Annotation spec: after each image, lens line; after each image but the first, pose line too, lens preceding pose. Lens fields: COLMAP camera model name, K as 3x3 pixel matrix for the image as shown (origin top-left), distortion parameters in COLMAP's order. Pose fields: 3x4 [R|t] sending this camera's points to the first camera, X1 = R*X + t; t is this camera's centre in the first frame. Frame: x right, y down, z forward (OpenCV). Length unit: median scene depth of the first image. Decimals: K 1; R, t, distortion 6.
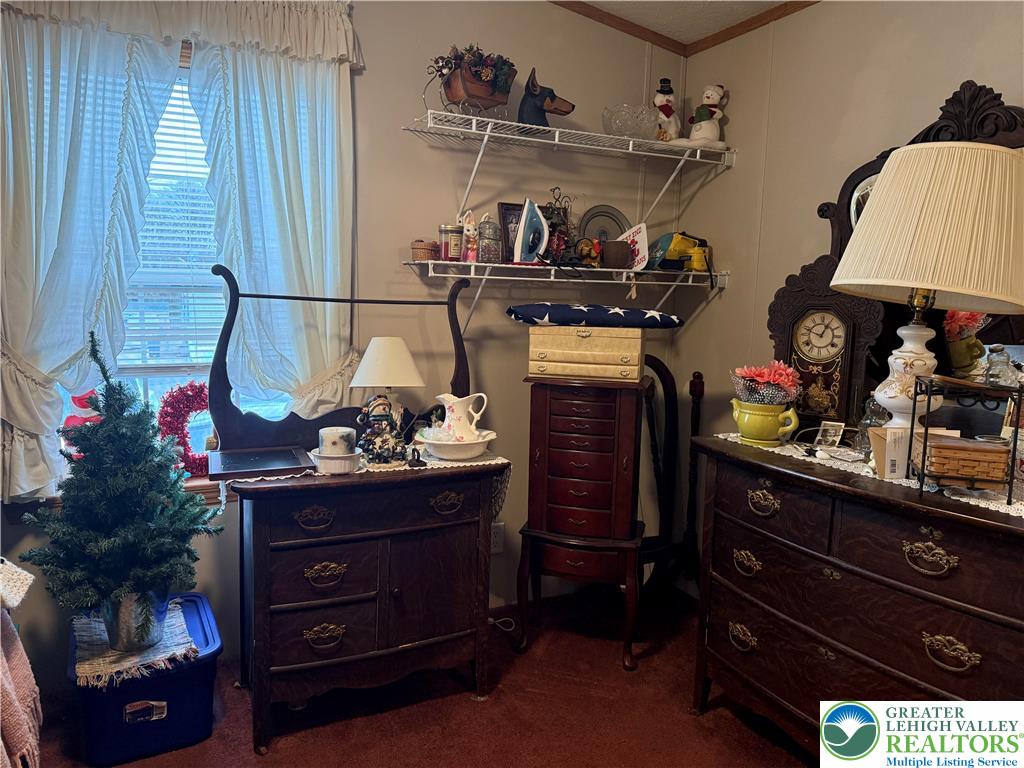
lens RADIAL K [[712.4, 0, 511.8], [0, 712.4, 387.0], [0, 0, 1]] dist [0.057567, -0.078345]
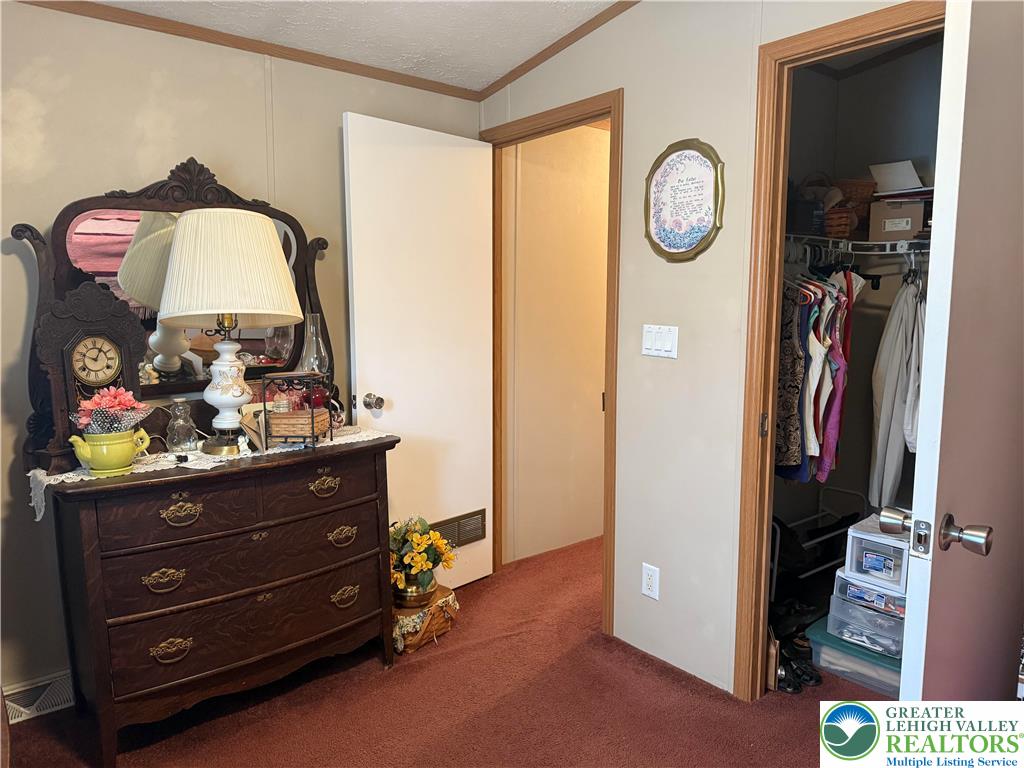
lens RADIAL K [[712.4, 0, 510.3], [0, 712.4, 380.9], [0, 0, 1]] dist [0.057567, -0.078345]
pose [[-0.230240, -0.127331, 0.964768, -0.648439], [0.121252, 0.979923, 0.158268, -0.121713], [-0.965550, 0.153420, -0.210178, 0.592399]]
